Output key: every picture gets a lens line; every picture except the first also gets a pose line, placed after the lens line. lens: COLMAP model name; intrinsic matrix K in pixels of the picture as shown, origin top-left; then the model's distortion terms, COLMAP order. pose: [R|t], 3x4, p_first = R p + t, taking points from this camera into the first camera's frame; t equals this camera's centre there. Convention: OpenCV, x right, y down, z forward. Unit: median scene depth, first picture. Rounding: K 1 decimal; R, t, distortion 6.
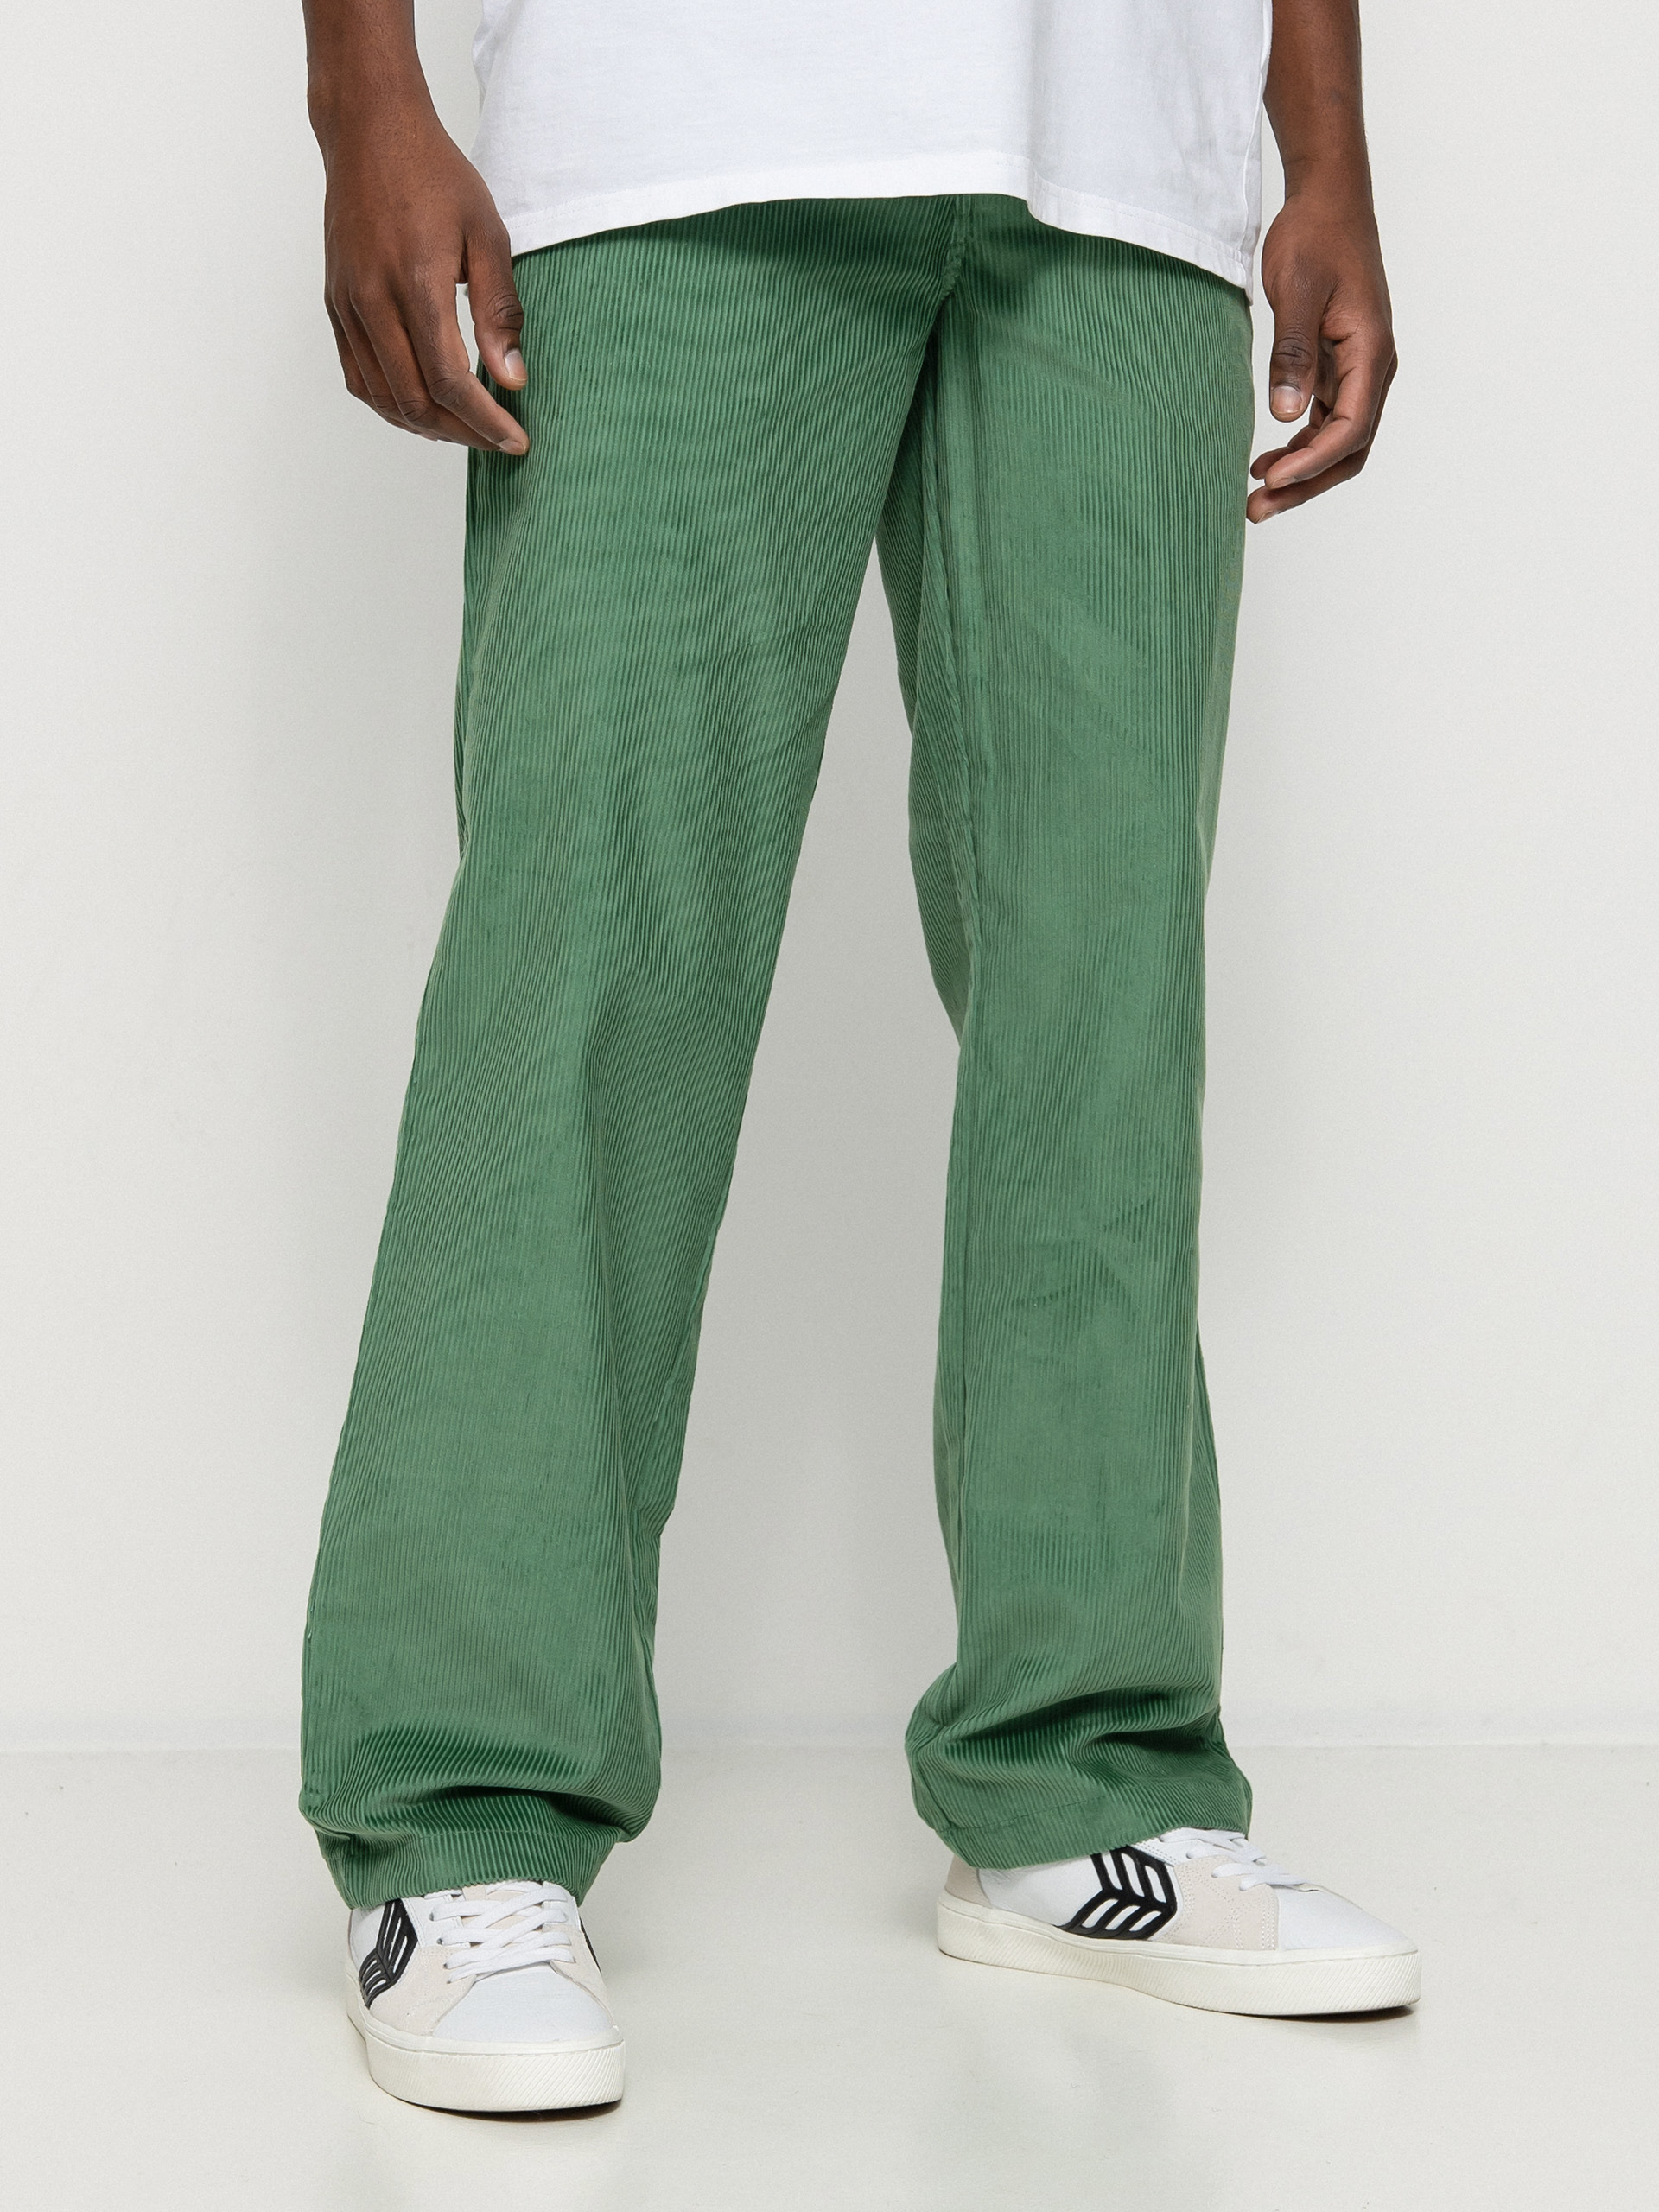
lens RADIAL K [[2951.0, 0, 829.5], [0, 2951.0, 1091.7], [0, 0, 1]] dist [-0.044678, 0.000000]
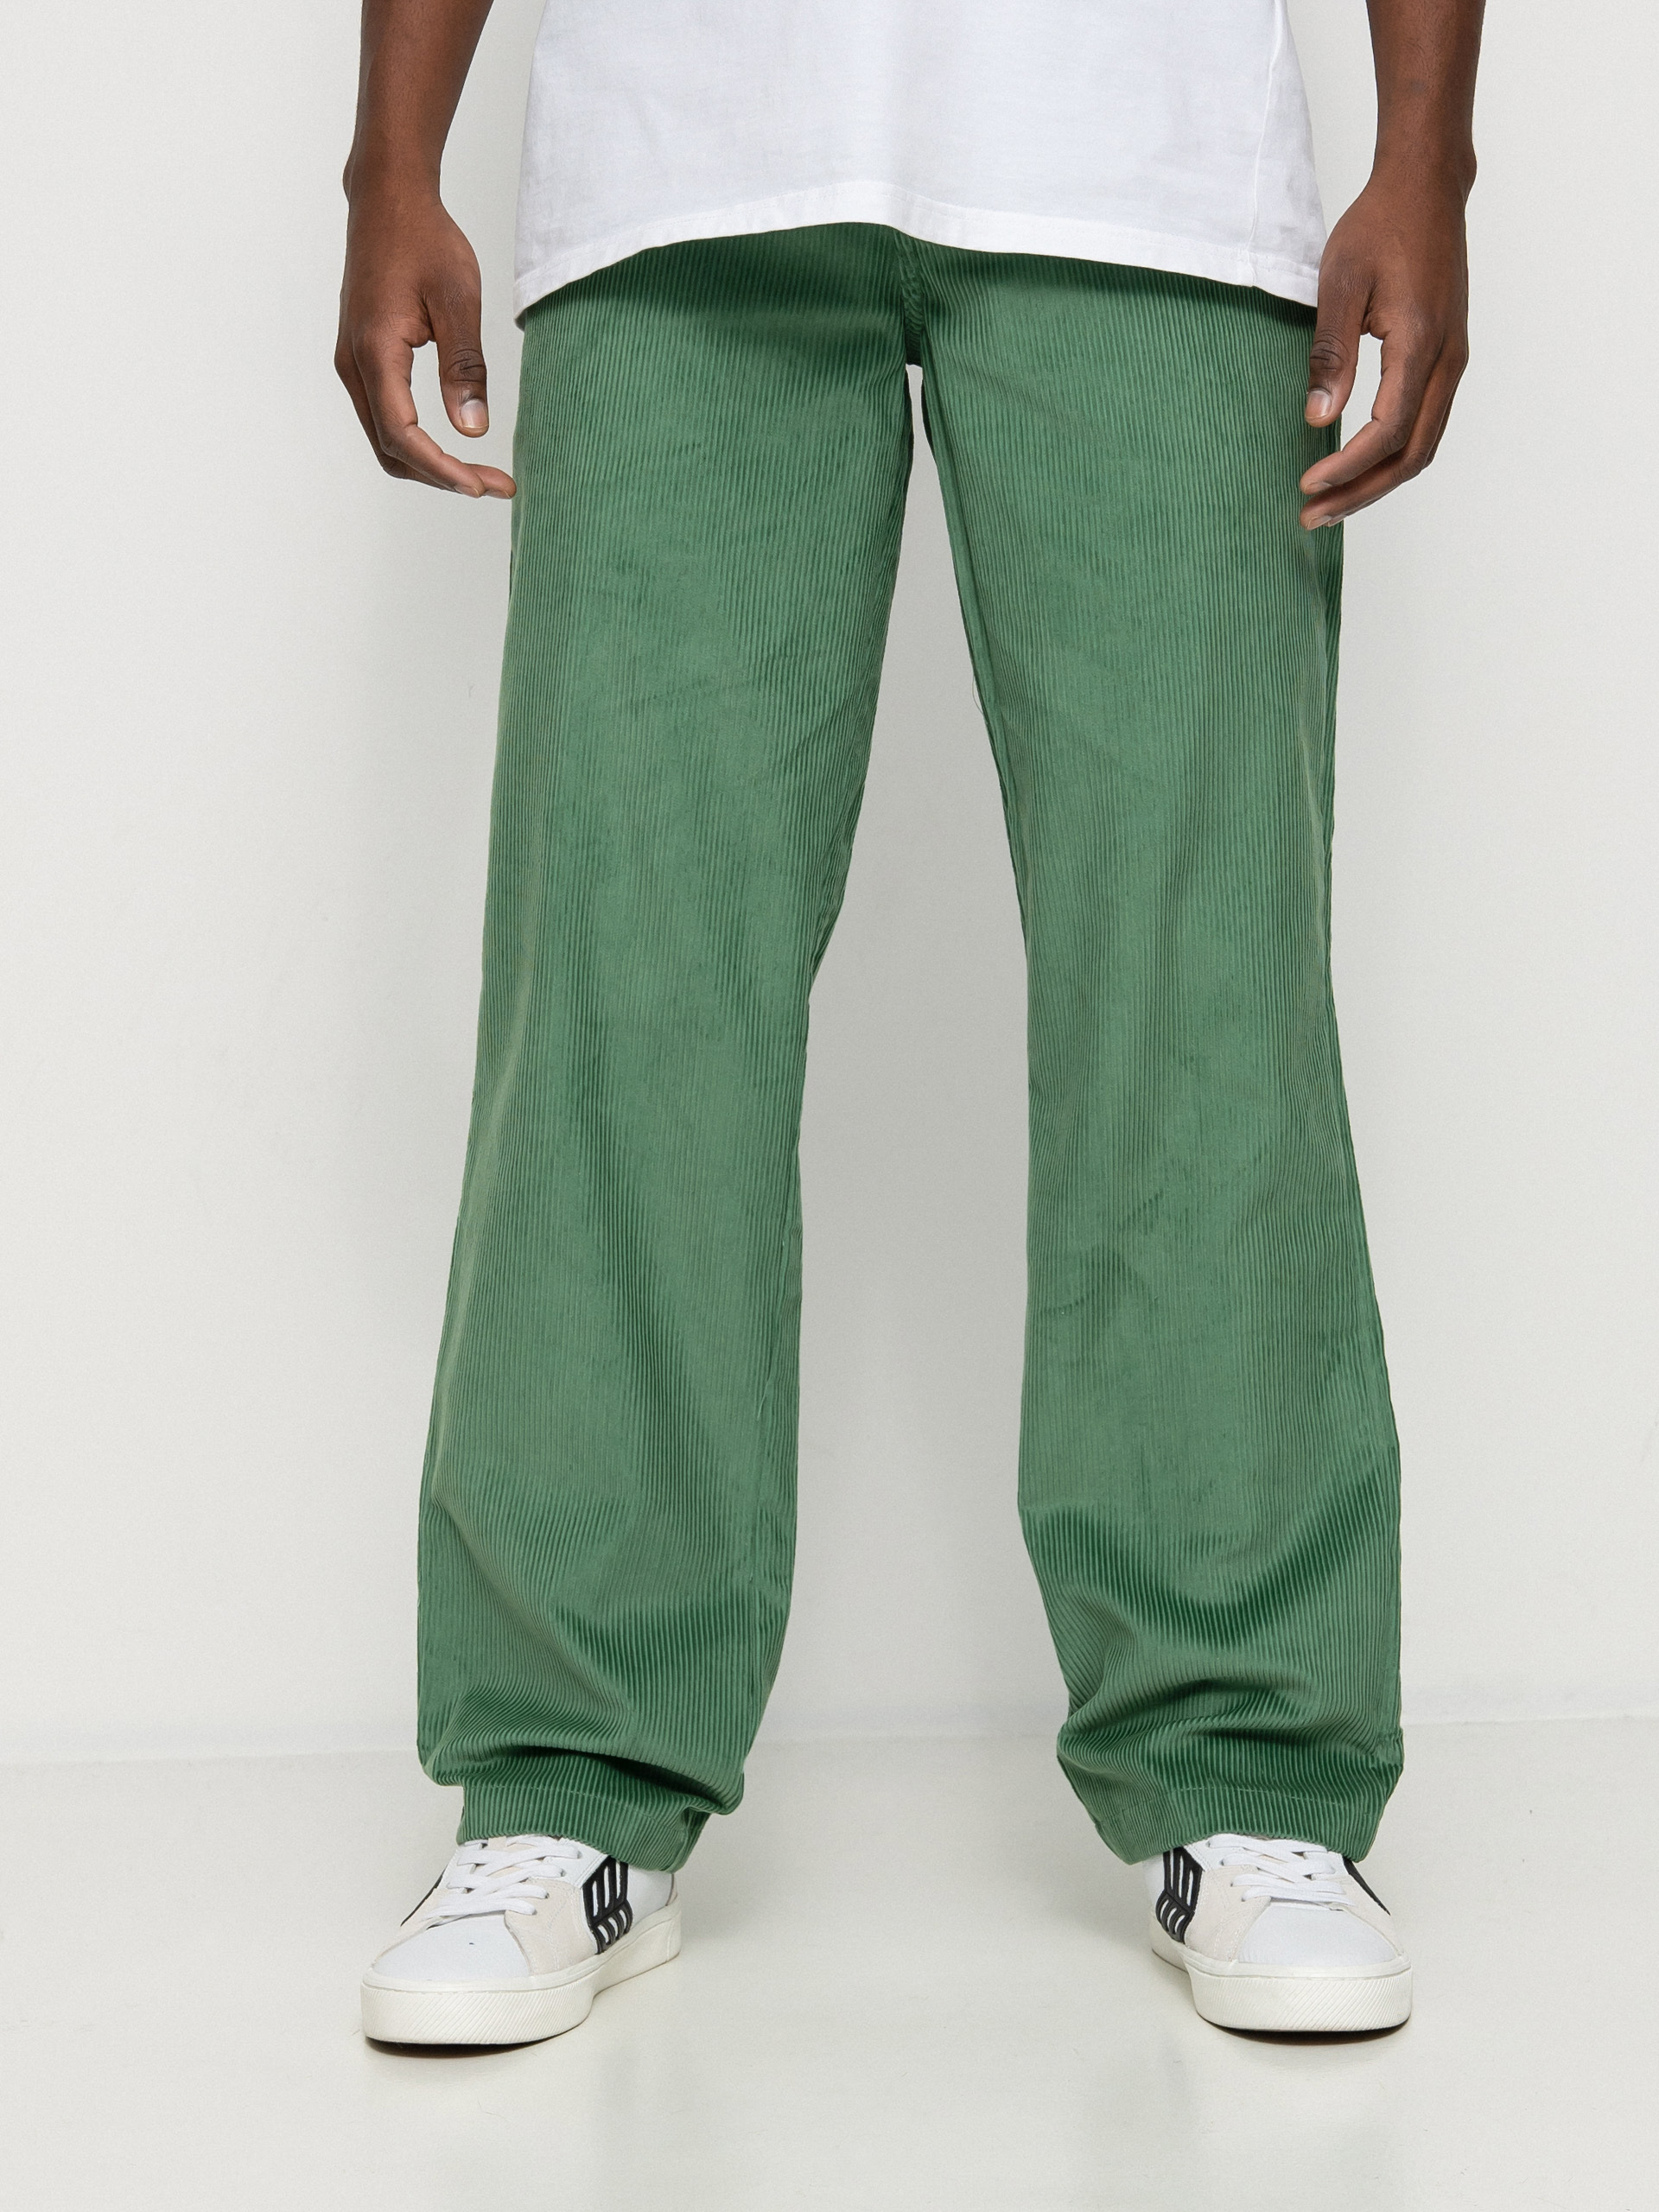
lens RADIAL K [[2951.0, 0, 827.2], [0, 2951.0, 1114.1], [0, 0, 1]] dist [-0.044678, 0.000000]
pose [[0.964176, 0.011828, -0.264999, 0.272245], [-0.005430, 0.999676, 0.024861, -0.021545], [0.265208, -0.022531, 0.963928, -0.000907]]
